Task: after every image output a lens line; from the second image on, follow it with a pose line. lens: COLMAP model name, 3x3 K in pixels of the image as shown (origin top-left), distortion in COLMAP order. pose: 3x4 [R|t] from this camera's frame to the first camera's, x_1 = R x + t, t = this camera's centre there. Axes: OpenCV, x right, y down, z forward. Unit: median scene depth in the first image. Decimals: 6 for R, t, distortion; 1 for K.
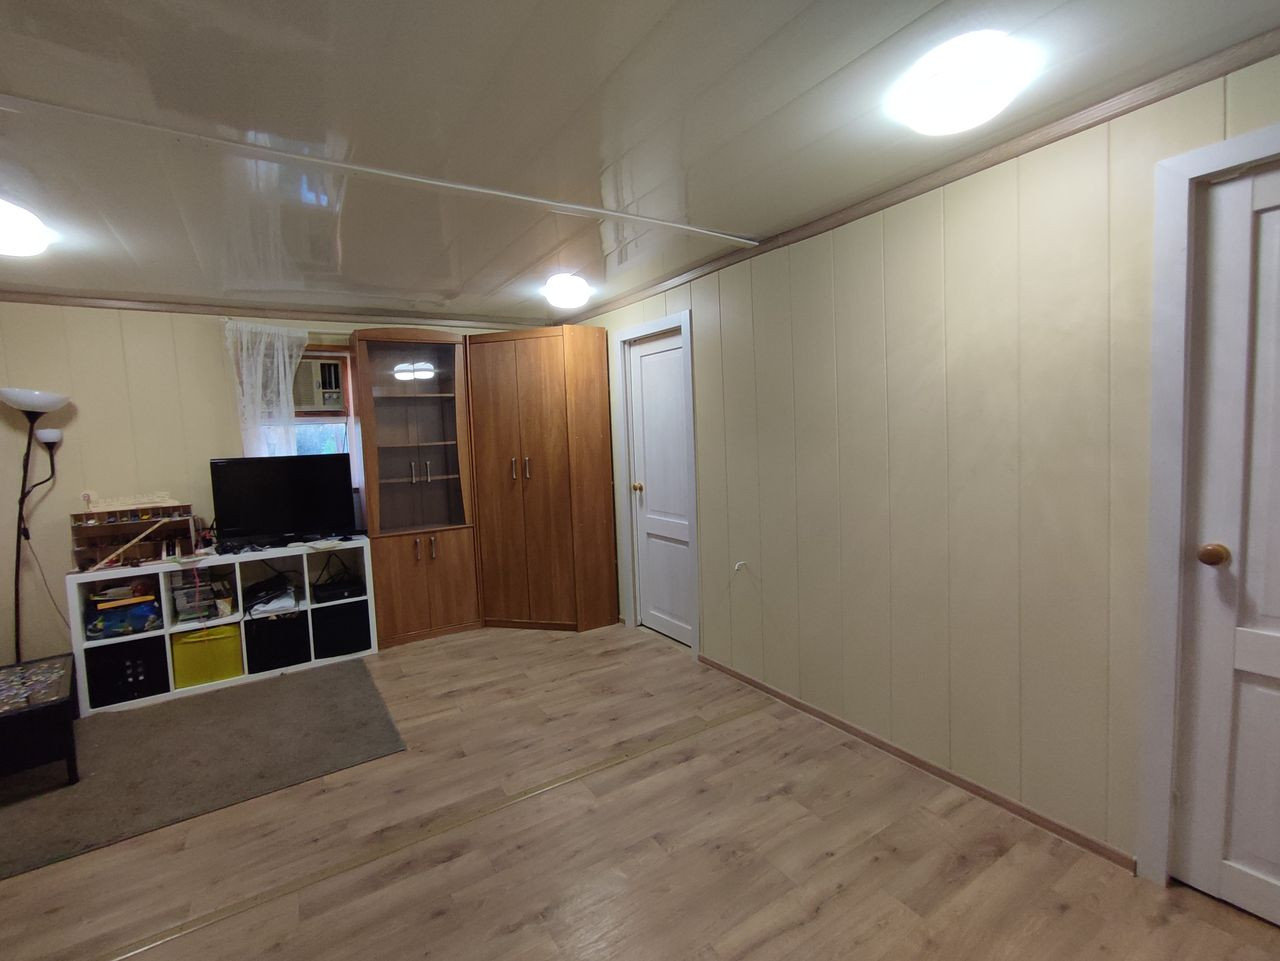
lens RADIAL K [[584.7, 0, 635.5], [0, 584.7, 476.4], [0, 0, 1]] dist [0.000439, 0.000395]
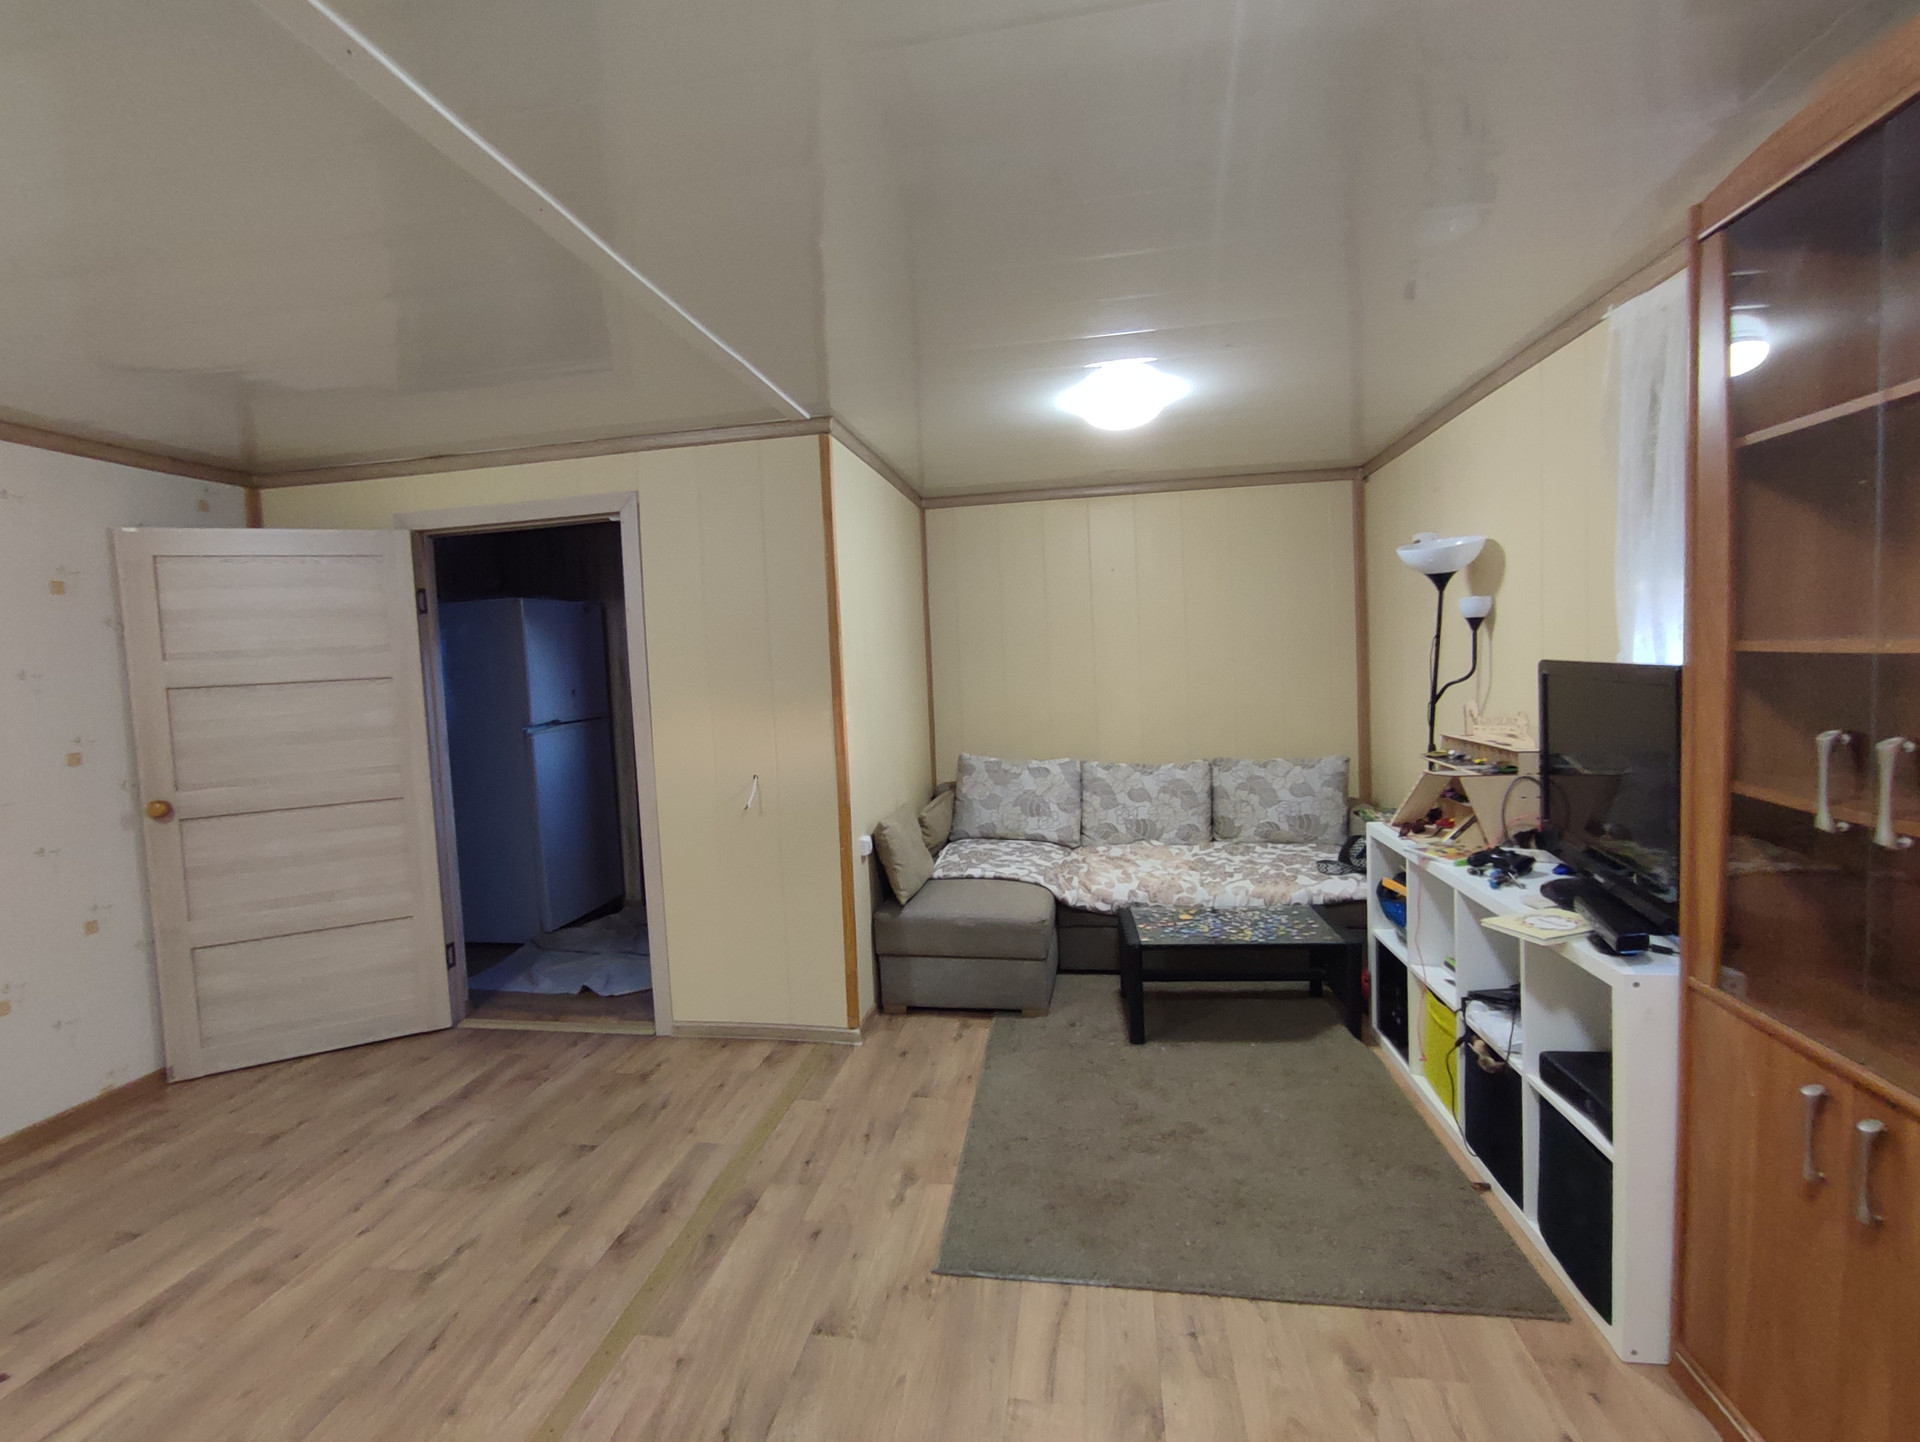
lens RADIAL K [[877.0, 0, 951.7], [0, 877.0, 715.0], [0, 0, 1]] dist [0.000439, 0.000395]
pose [[-0.680999, 0.120566, -0.722291, 0.101611], [0.020256, 0.989077, 0.146001, -0.139895], [0.732004, 0.084796, -0.676003, 1.655012]]
